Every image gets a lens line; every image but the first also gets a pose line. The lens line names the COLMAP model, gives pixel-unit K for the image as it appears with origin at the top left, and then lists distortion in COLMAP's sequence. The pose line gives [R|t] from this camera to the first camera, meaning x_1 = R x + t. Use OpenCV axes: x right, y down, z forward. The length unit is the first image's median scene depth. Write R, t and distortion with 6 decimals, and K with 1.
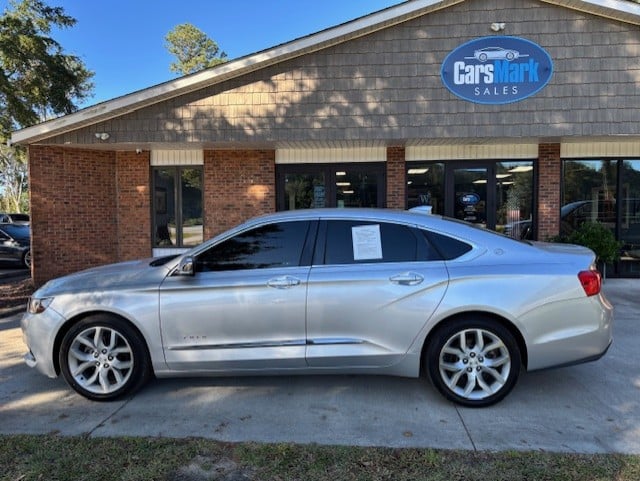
lens RADIAL K [[506.9, 0, 323.3], [0, 506.9, 238.3], [0, 0, 1]] dist [0.031951, -0.006599]
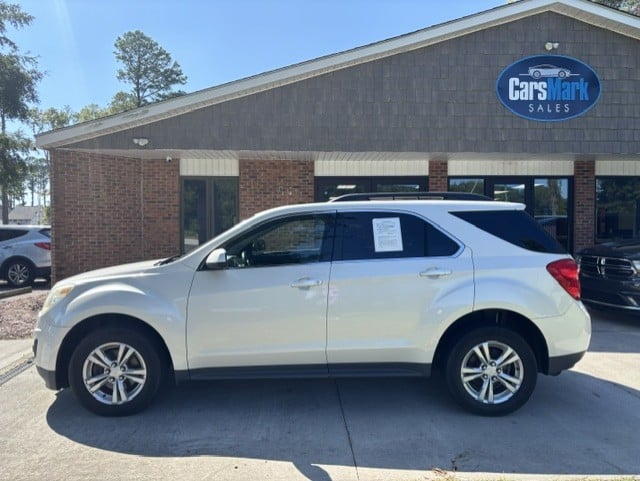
lens RADIAL K [[503.8, 0, 321.6], [0, 503.8, 240.5], [0, 0, 1]] dist [0.035043, -0.012685]
pose [[0.991304, 0.002394, 0.131570, -0.215381], [0.000910, 0.999686, -0.025042, 0.000990], [-0.131588, 0.024944, 0.990991, 0.052386]]
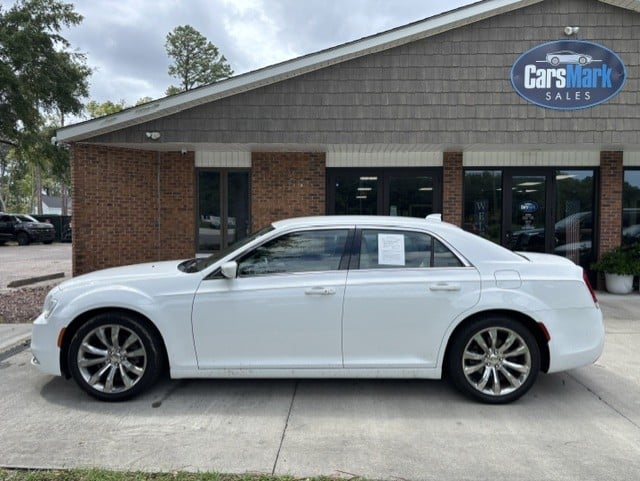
lens RADIAL K [[502.8, 0, 319.9], [0, 502.8, 237.5], [0, 0, 1]] dist [0.050385, -0.053534]
pose [[0.999475, 0.013630, 0.029404, -0.138093], [-0.013298, 0.999846, -0.011456, -0.002601], [-0.029556, 0.011059, 0.999502, 0.045813]]
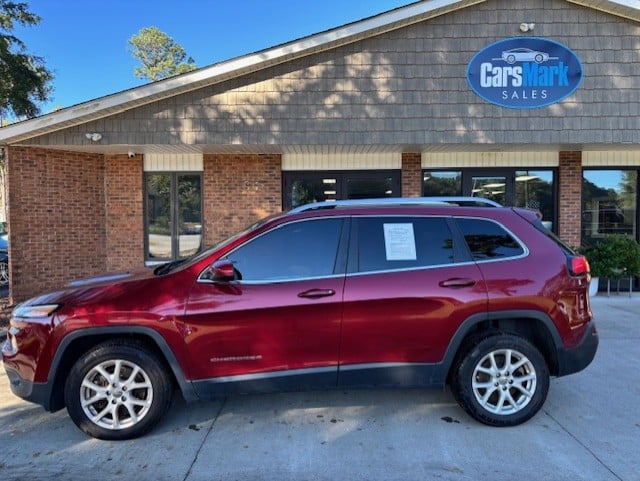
lens RADIAL K [[501.9, 0, 319.4], [0, 501.9, 241.2], [0, 0, 1]] dist [0.044752, -0.031115]
pose [[0.997334, -0.000468, 0.072965, -0.096924], [0.001321, 0.999931, -0.011636, -0.005611], [-0.072955, 0.011701, 0.997267, 0.081412]]
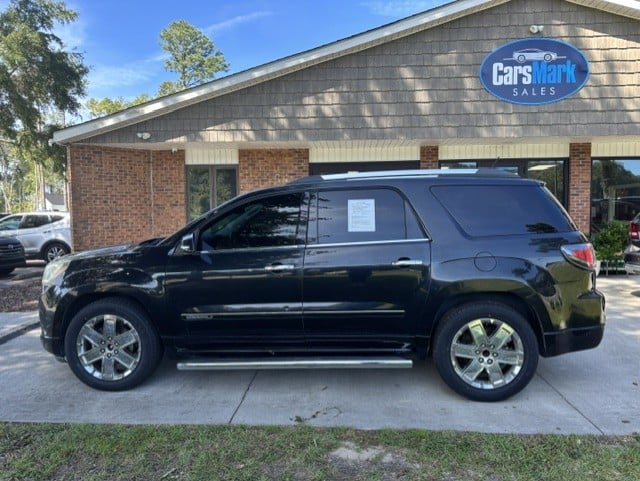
lens RADIAL K [[505.5, 0, 320.0], [0, 505.5, 240.5], [0, 0, 1]] dist [0.039809, -0.024956]
pose [[0.999800, -0.002570, 0.019833, -0.098065], [0.002404, 0.999962, 0.008370, -0.000031], [-0.019854, -0.008320, 0.999768, -0.014931]]
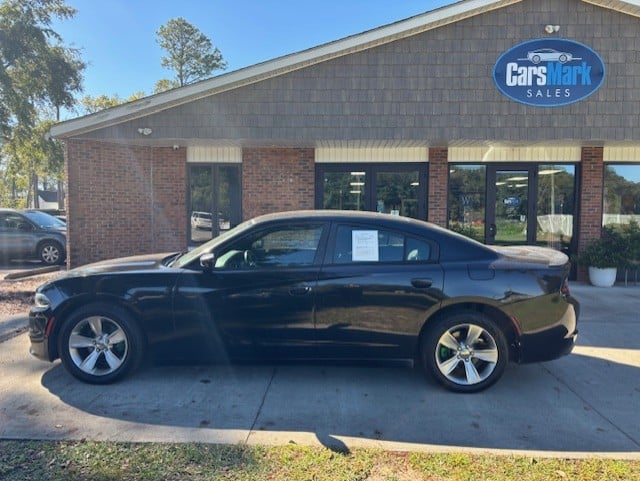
lens RADIAL K [[505.5, 0, 320.0], [0, 505.5, 240.5], [0, 0, 1]] dist [0.039809, -0.024956]
pose [[0.999301, 0.012243, 0.035331, -0.122610], [-0.012467, 0.999904, 0.006118, -0.001369], [-0.035253, -0.006554, 0.999357, 0.014497]]
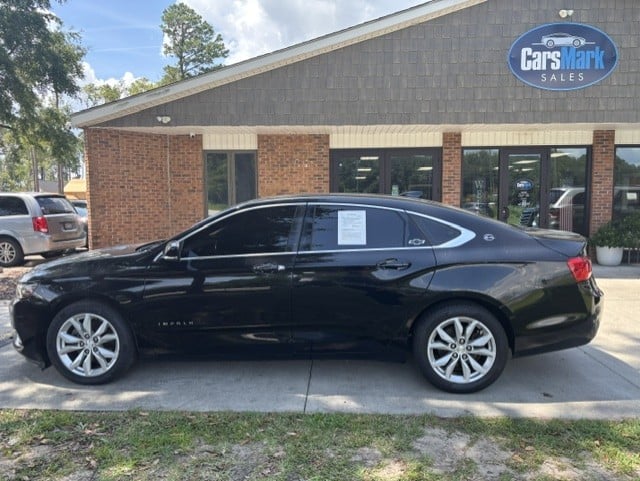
lens RADIAL K [[505.5, 0, 320.0], [0, 505.5, 240.5], [0, 0, 1]] dist [0.039809, -0.024956]
pose [[0.999327, 0.001022, 0.036666, -0.156195], [-0.002185, 0.999495, 0.031713, 0.002426], [-0.036615, -0.031772, 0.998824, -0.002574]]
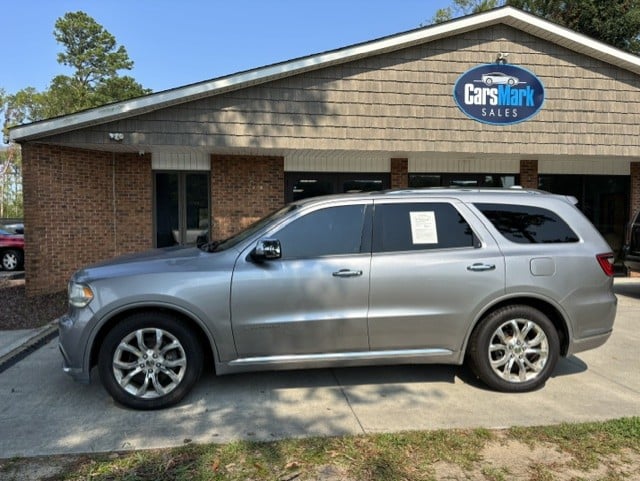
lens RADIAL K [[501.9, 0, 319.4], [0, 501.9, 241.2], [0, 0, 1]] dist [0.044752, -0.031115]
pose [[0.972689, -0.003433, 0.232085, -0.269040], [0.003959, 0.999991, -0.001801, -0.004194], [-0.232077, 0.002671, 0.972694, 0.009204]]
